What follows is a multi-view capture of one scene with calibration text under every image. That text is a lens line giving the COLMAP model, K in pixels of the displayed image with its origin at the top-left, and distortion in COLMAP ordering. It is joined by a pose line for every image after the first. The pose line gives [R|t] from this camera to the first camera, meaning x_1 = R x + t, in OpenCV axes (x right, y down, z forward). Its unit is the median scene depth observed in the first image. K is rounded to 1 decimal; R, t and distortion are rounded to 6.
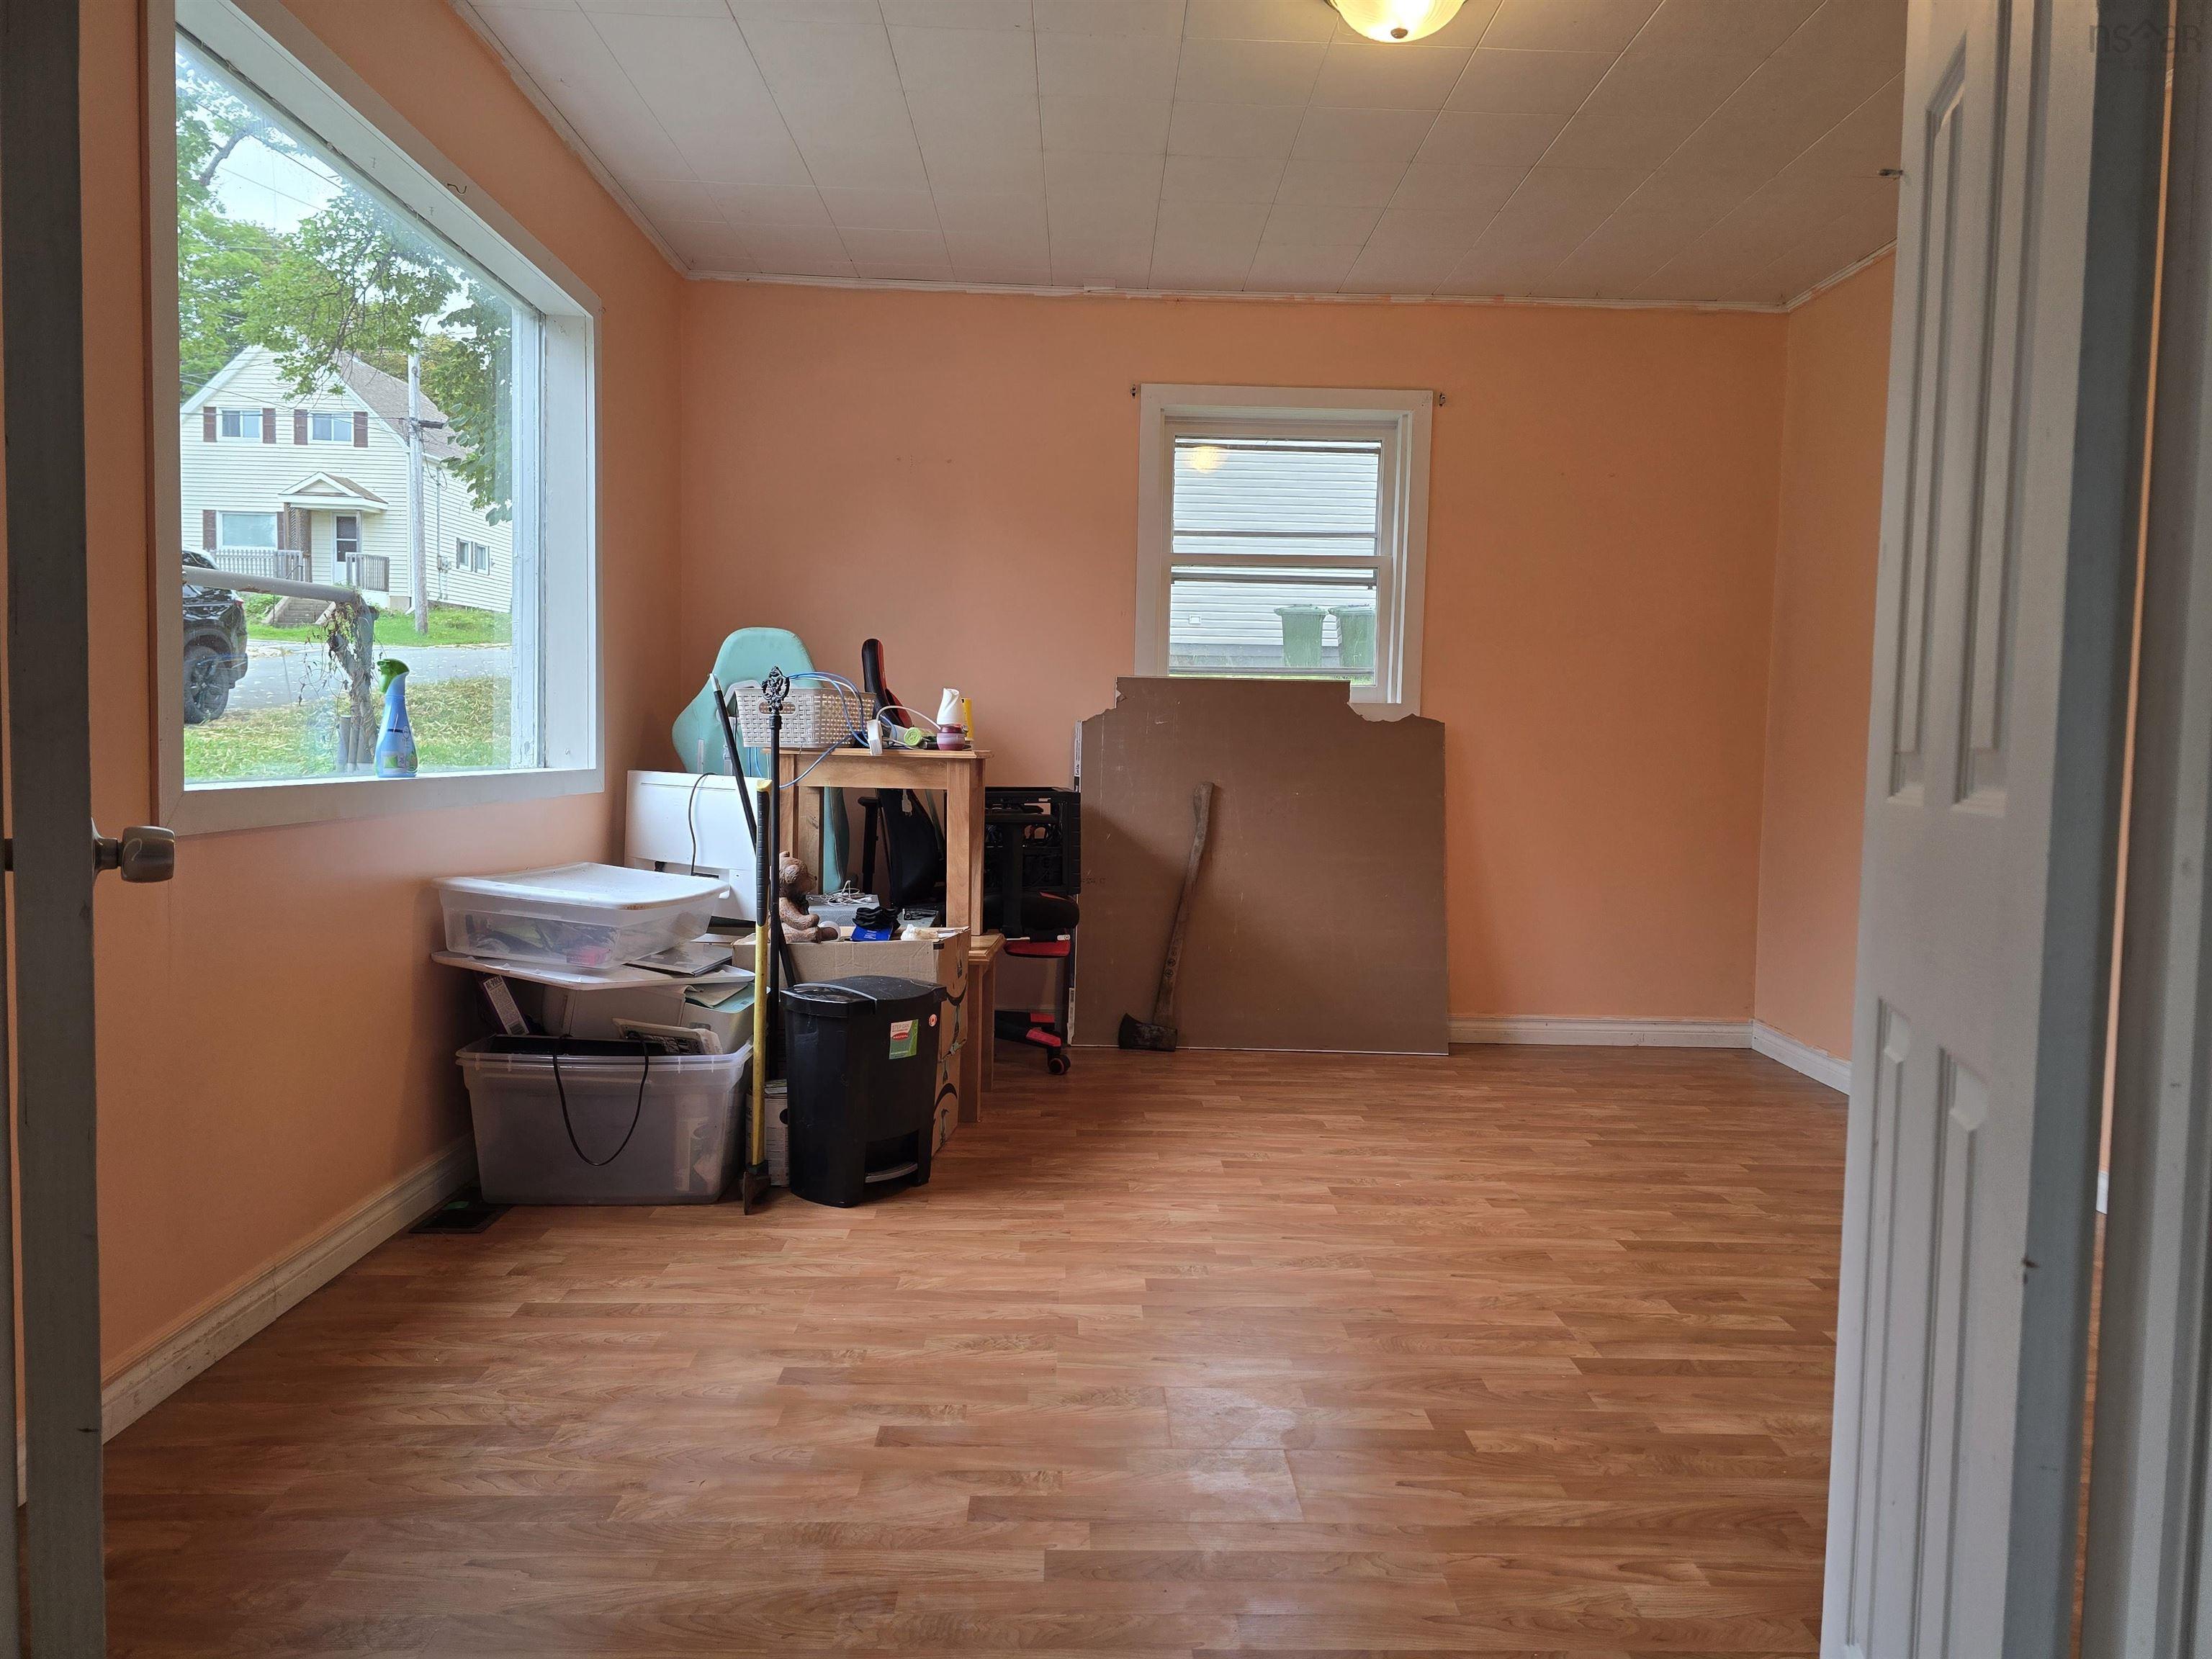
lens RADIAL K [[1478.7, 0, 1105.6], [0, 1478.7, 838.8], [0, 0, 1]] dist [0.056629, -0.049853]
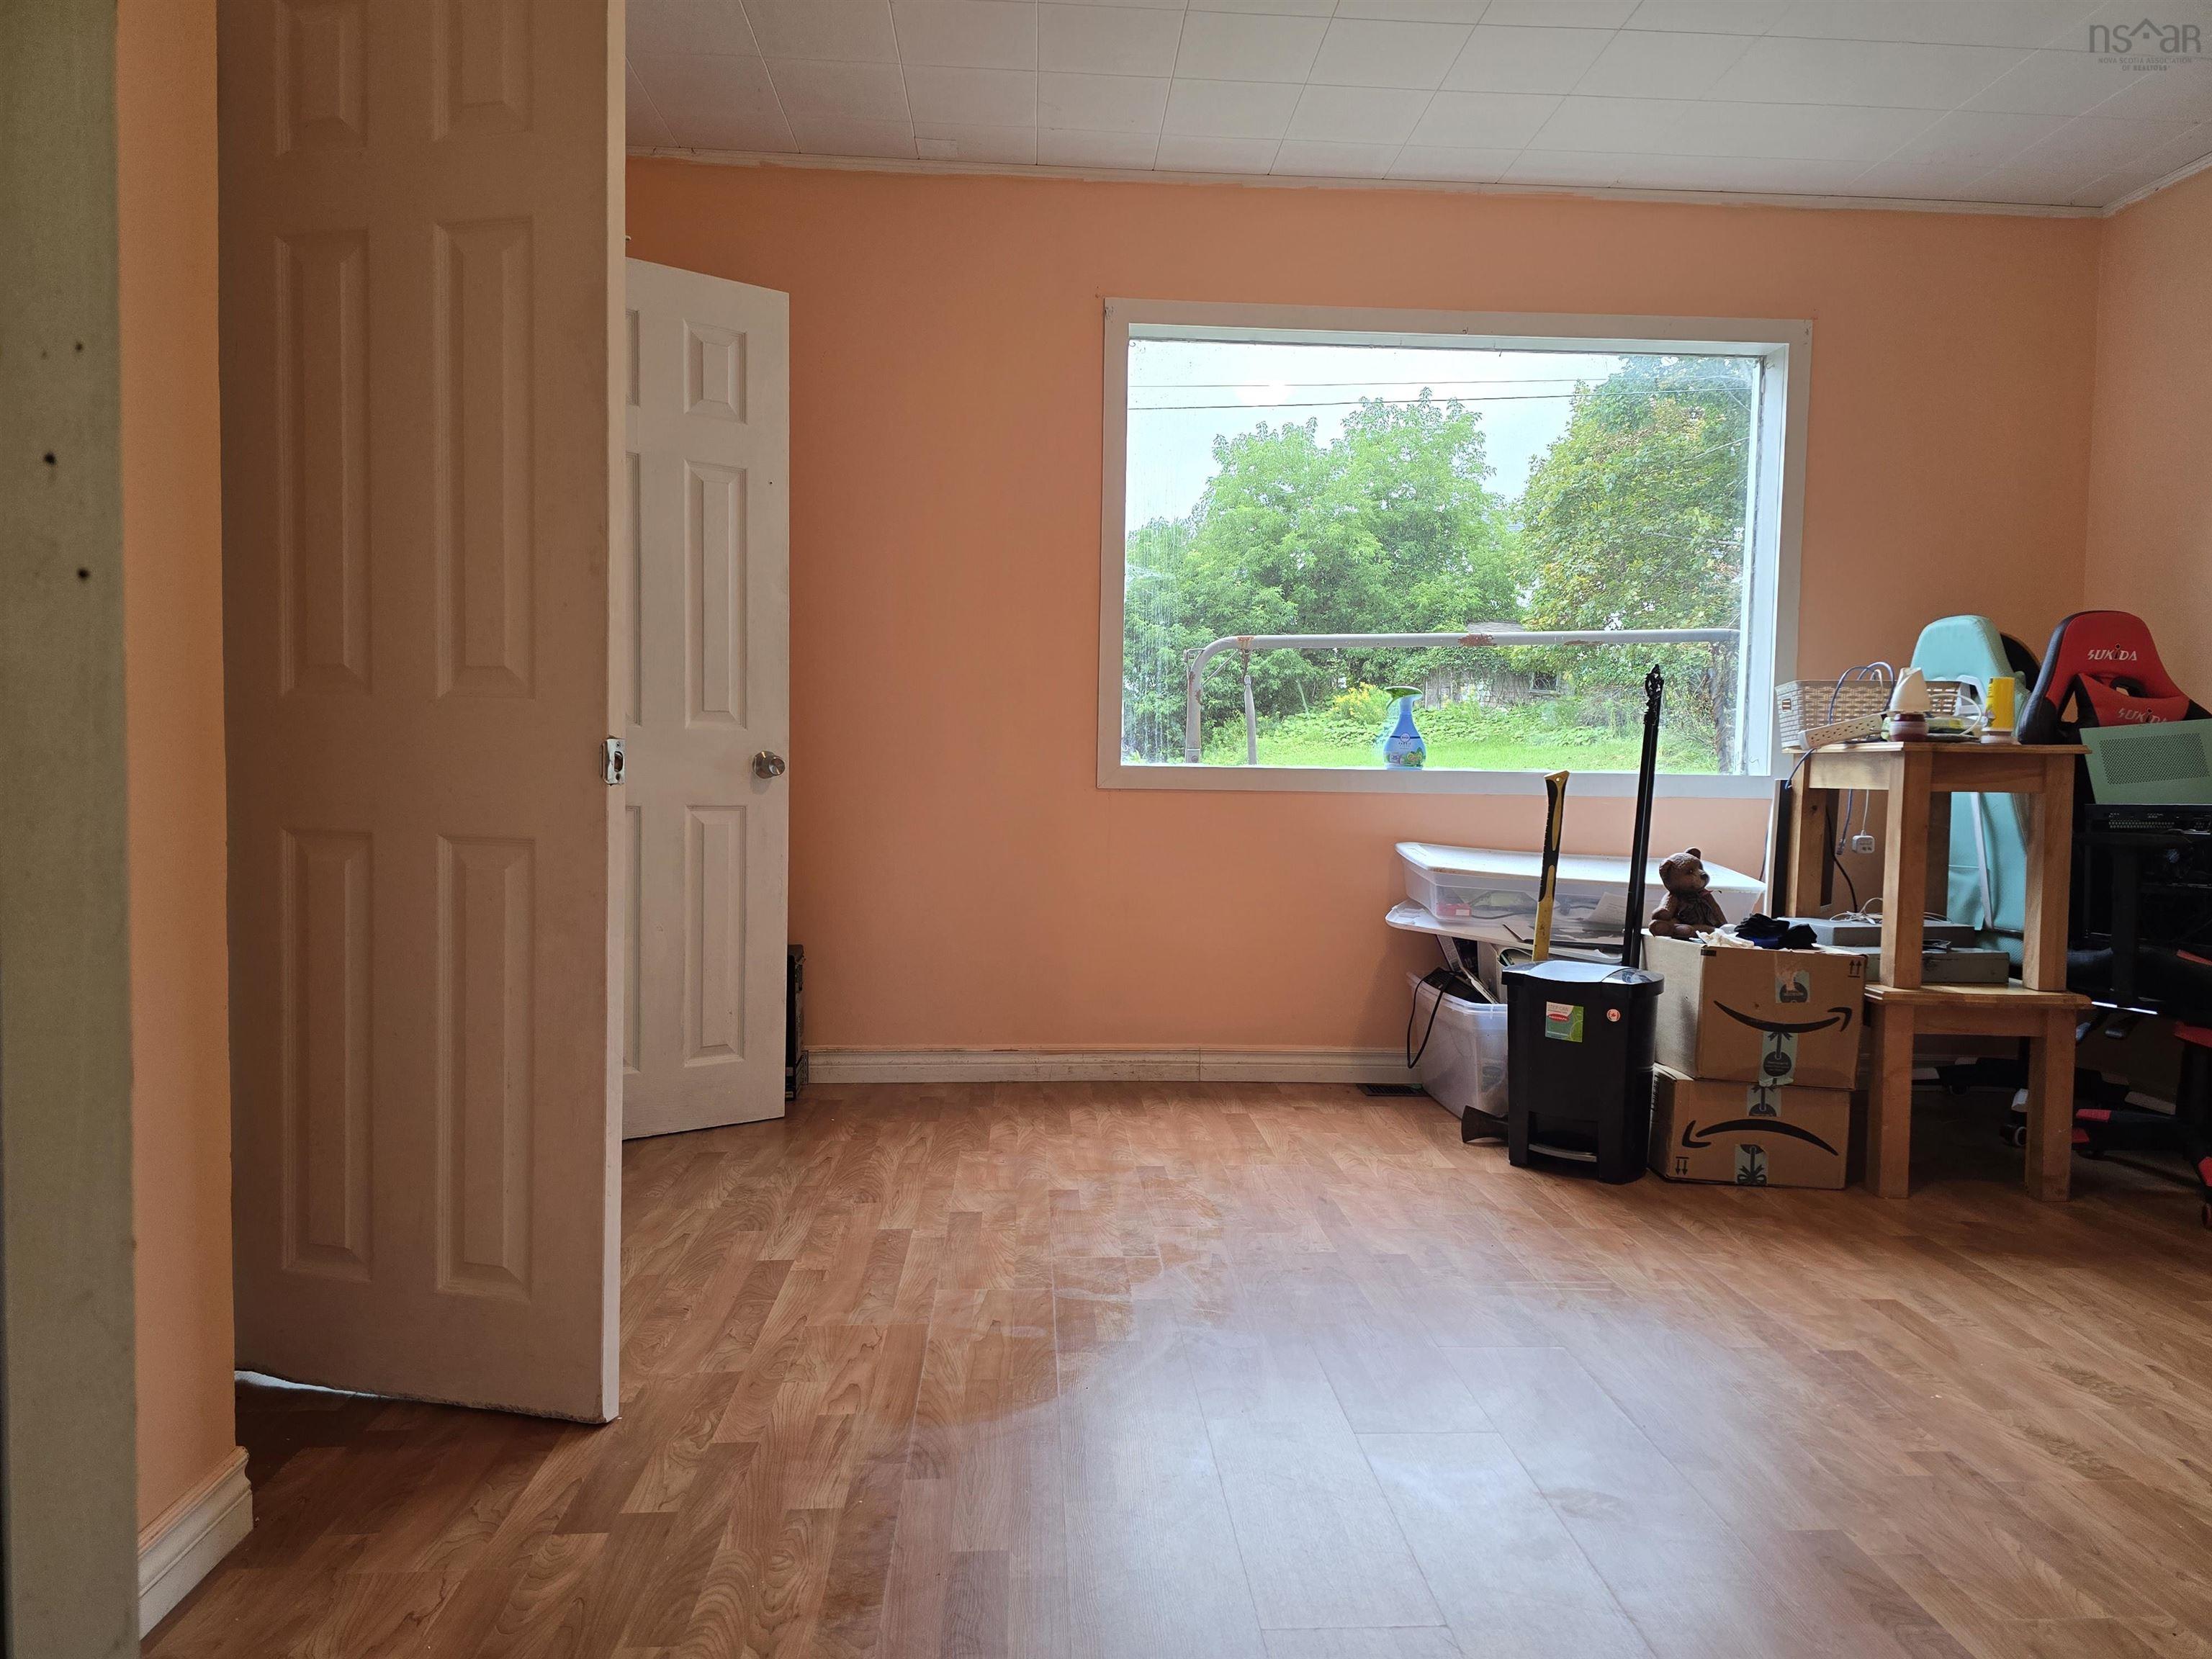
lens RADIAL K [[1461.1, 0, 1117.3], [0, 1461.1, 839.1], [0, 0, 1]] dist [0.105556, -0.123327]
pose [[0.037336, 0.029516, -0.998867, 1.041111], [-0.080508, 0.996403, 0.026434, 0.011362], [0.996054, 0.079429, 0.039578, 0.785618]]
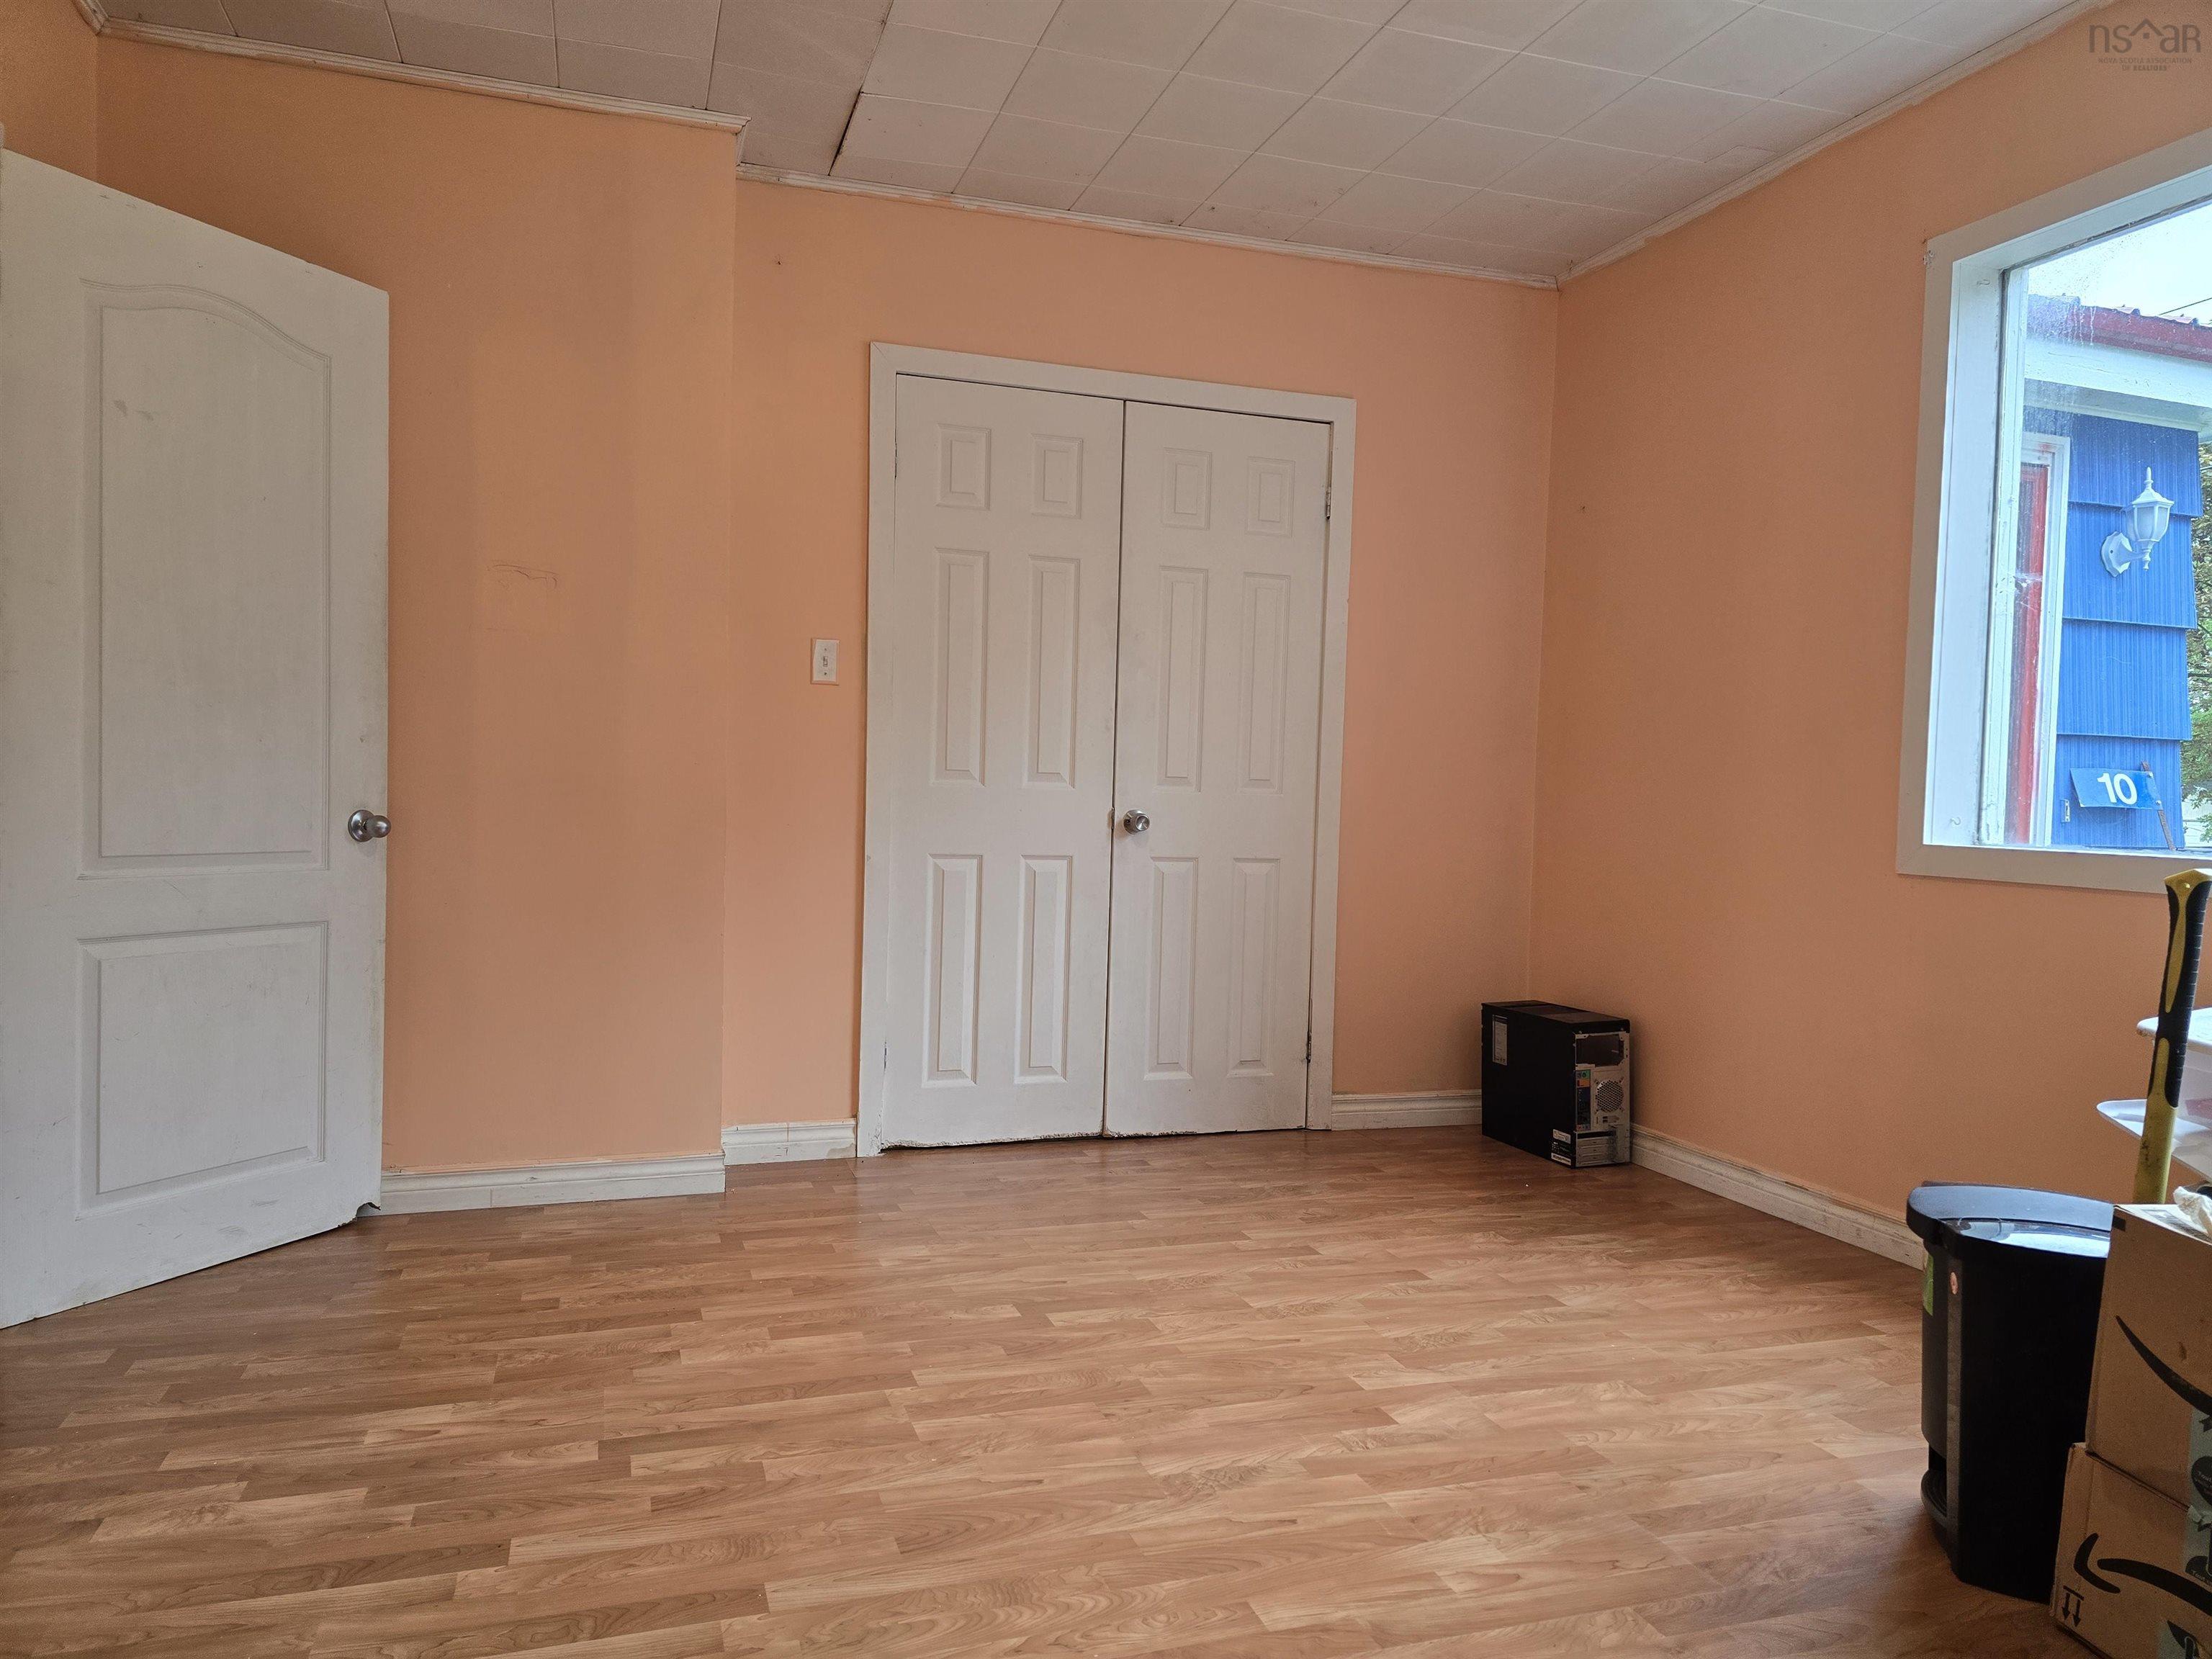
lens RADIAL K [[1478.7, 0, 1105.6], [0, 1478.7, 838.8], [0, 0, 1]] dist [0.056629, -0.049853]
pose [[-0.953072, -0.037299, -0.300436, 0.465603], [-0.067763, 0.993485, 0.091625, -0.096375], [0.295062, 0.107684, -0.949391, 1.789425]]
